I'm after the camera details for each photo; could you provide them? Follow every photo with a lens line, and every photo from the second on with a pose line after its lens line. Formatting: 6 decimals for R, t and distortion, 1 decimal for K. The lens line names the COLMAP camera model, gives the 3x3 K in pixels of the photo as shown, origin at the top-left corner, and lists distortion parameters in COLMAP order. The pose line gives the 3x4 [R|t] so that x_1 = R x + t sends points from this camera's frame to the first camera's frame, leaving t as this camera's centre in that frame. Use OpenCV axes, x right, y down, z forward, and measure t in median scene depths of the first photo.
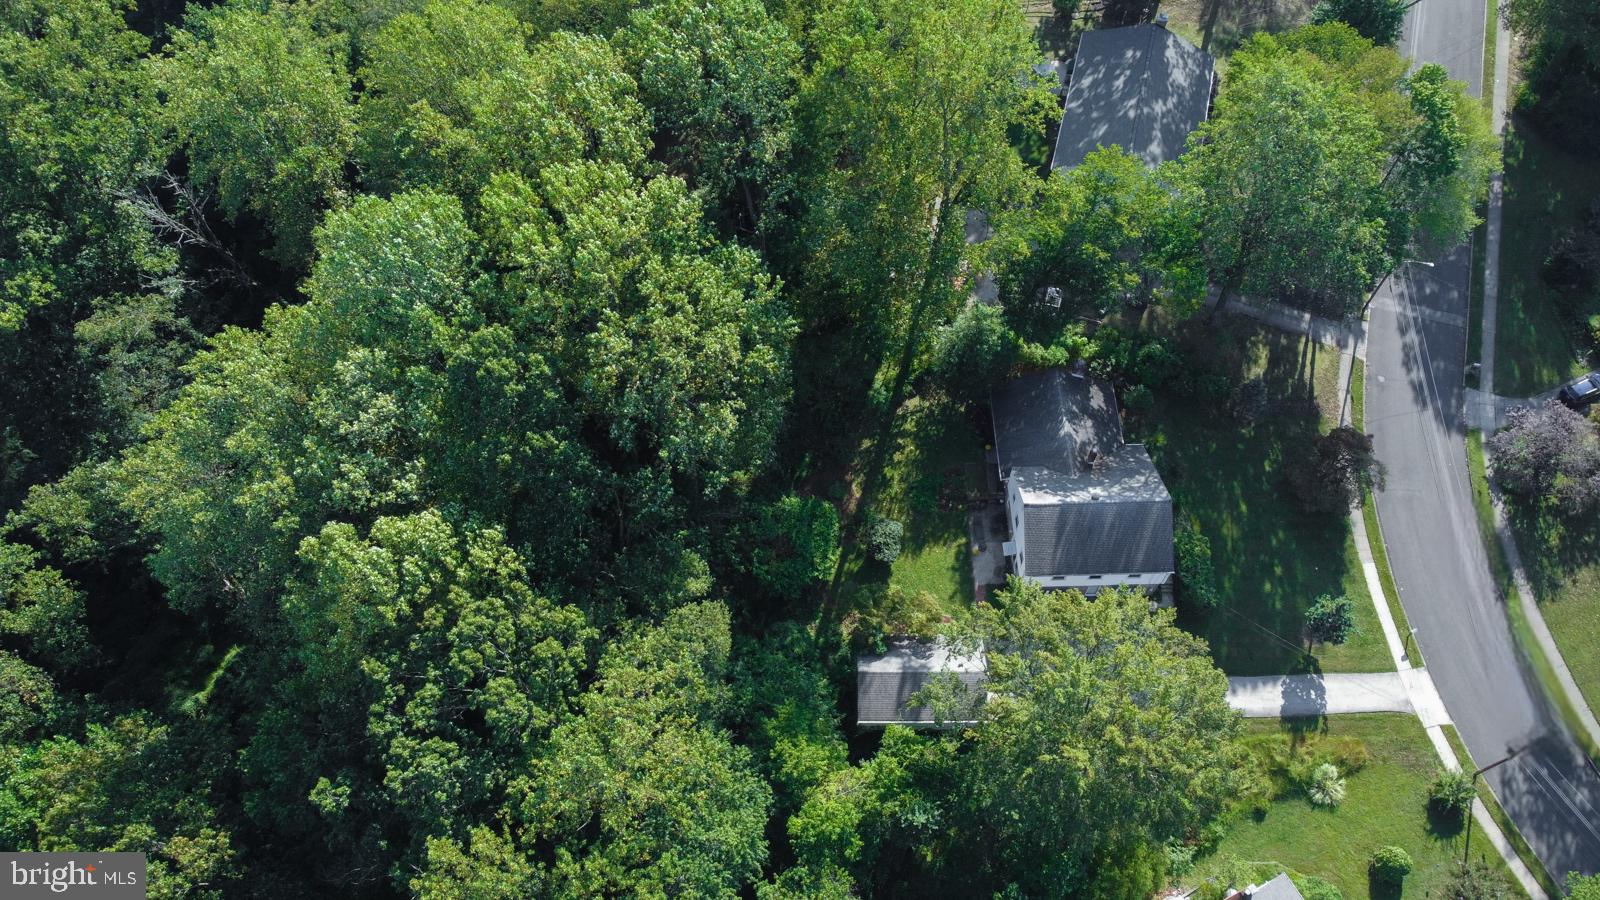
lens RADIAL K [[1193.1, 0, 794.9], [0, 1193.1, 452.1], [0, 0, 1]] dist [0.006334, -0.019855]
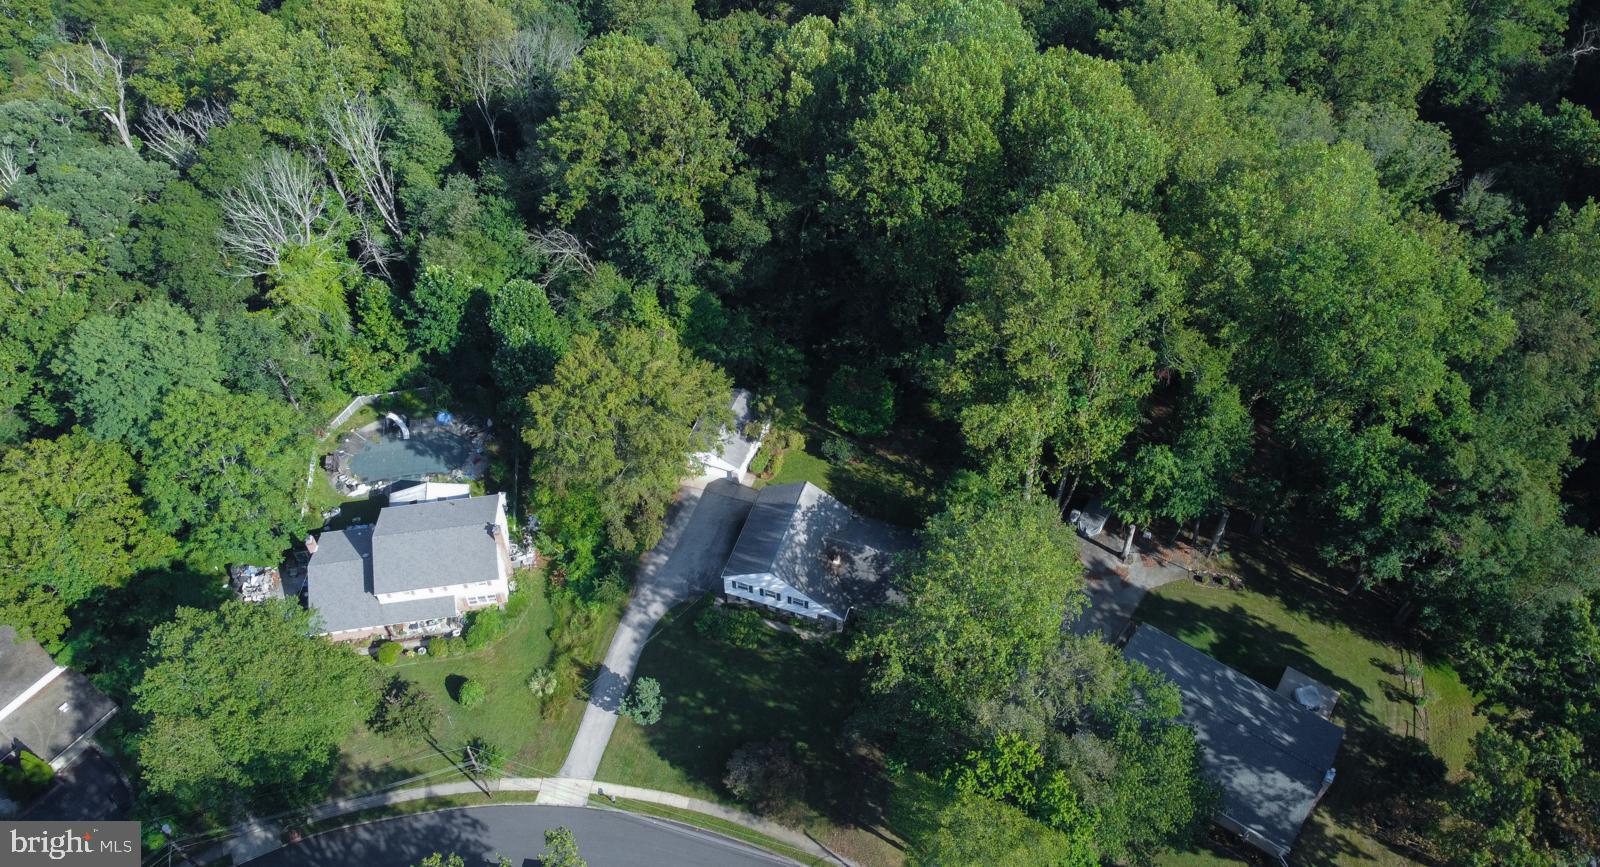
lens RADIAL K [[1191.7, 0, 797.6], [0, 1191.7, 450.9], [0, 0, 1]] dist [-0.001512, 0.000788]
pose [[-0.336657, 0.729171, -0.595795, 0.888535], [-0.816227, 0.089505, 0.570755, -0.647703], [0.469505, 0.678453, 0.565037, 0.243933]]
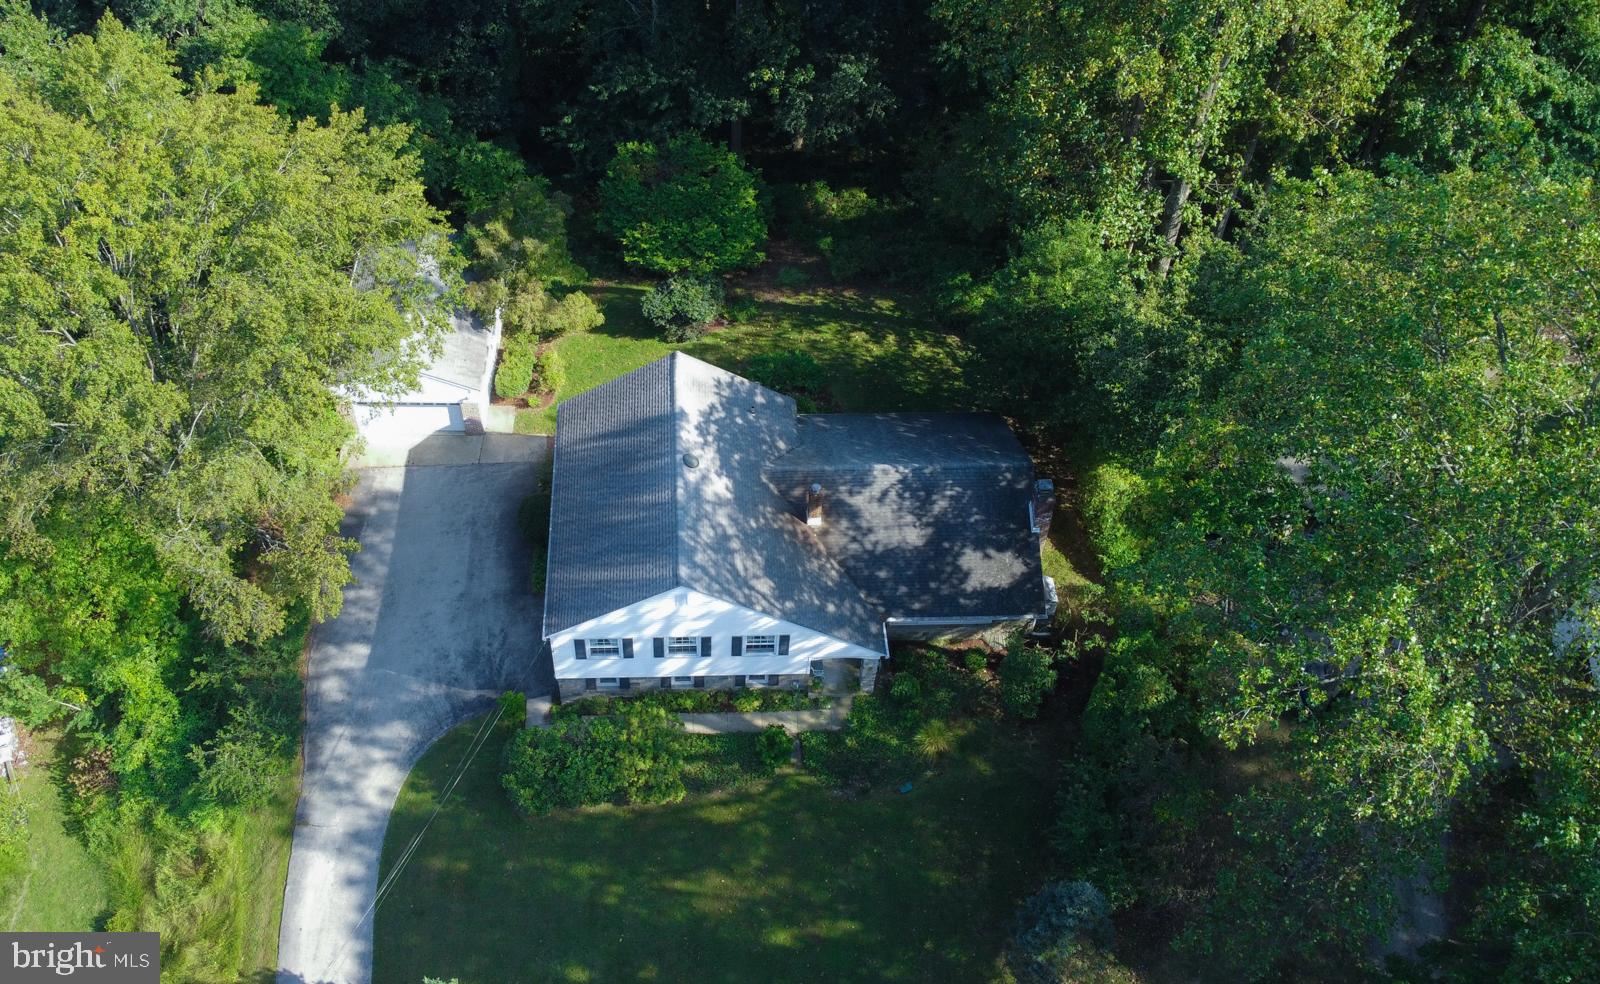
lens RADIAL K [[1373.3, 0, 721.8], [0, 1373.3, 494.3], [0, 0, 1]] dist [-0.004010, -0.006632]
pose [[0.007251, 0.768281, -0.640071, 0.583539], [-0.875440, 0.314222, 0.367246, -0.160887], [0.483273, 0.557681, 0.674862, 0.622257]]
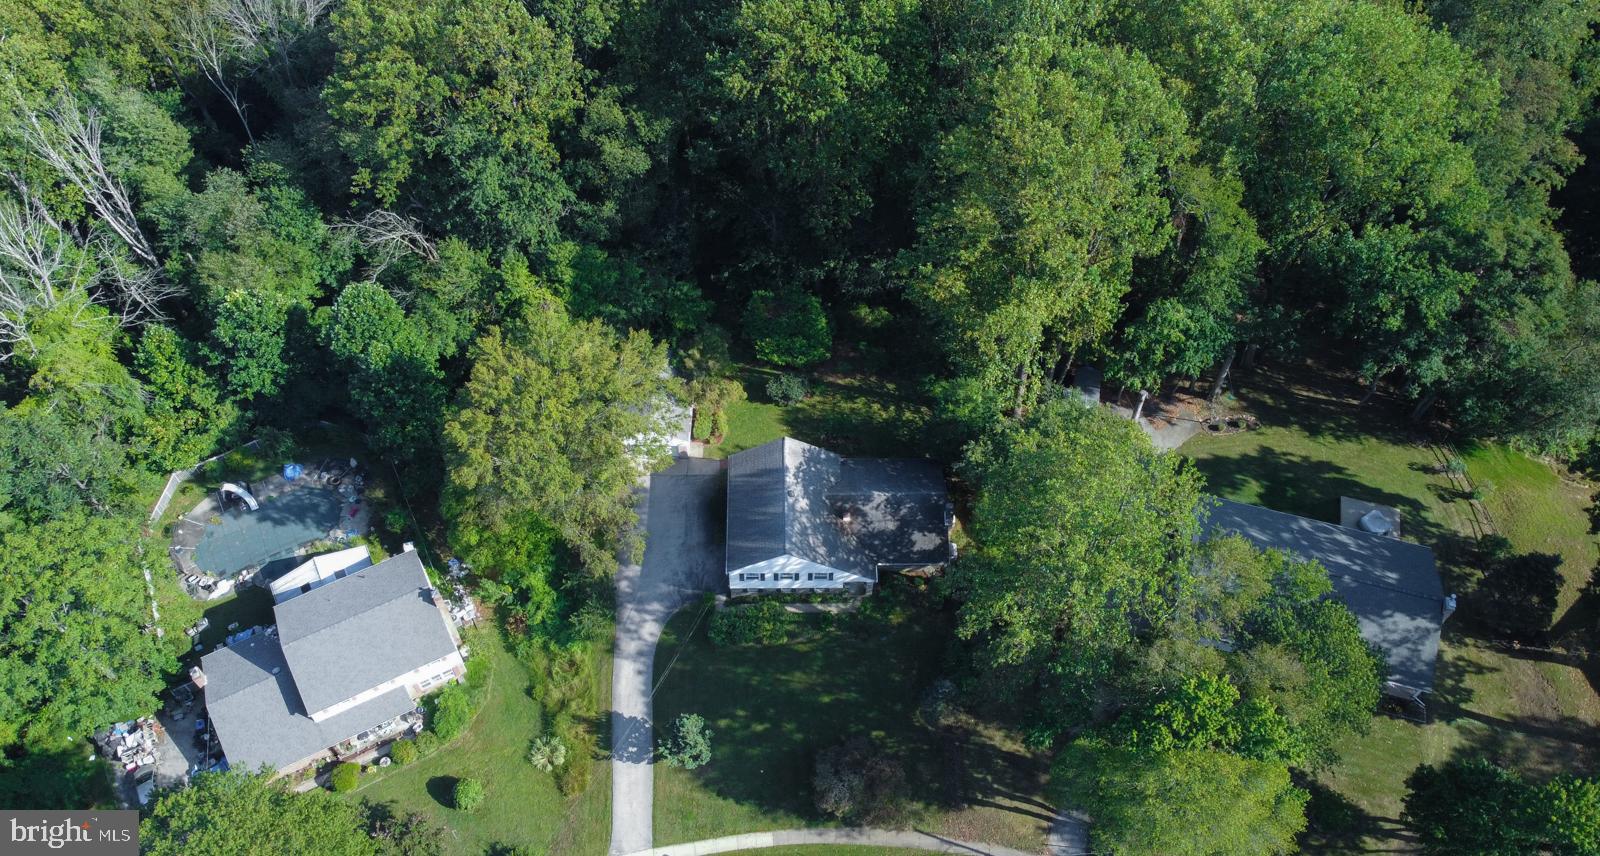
lens RADIAL K [[1235.0, 0, 794.4], [0, 1235.0, 442.0], [0, 0, 1]] dist [0.002698, -0.006445]
pose [[-0.011497, 0.824448, -0.565821, 0.798310], [-0.872507, 0.268150, 0.408445, -0.406356], [0.488466, 0.498379, 0.716254, 0.189007]]
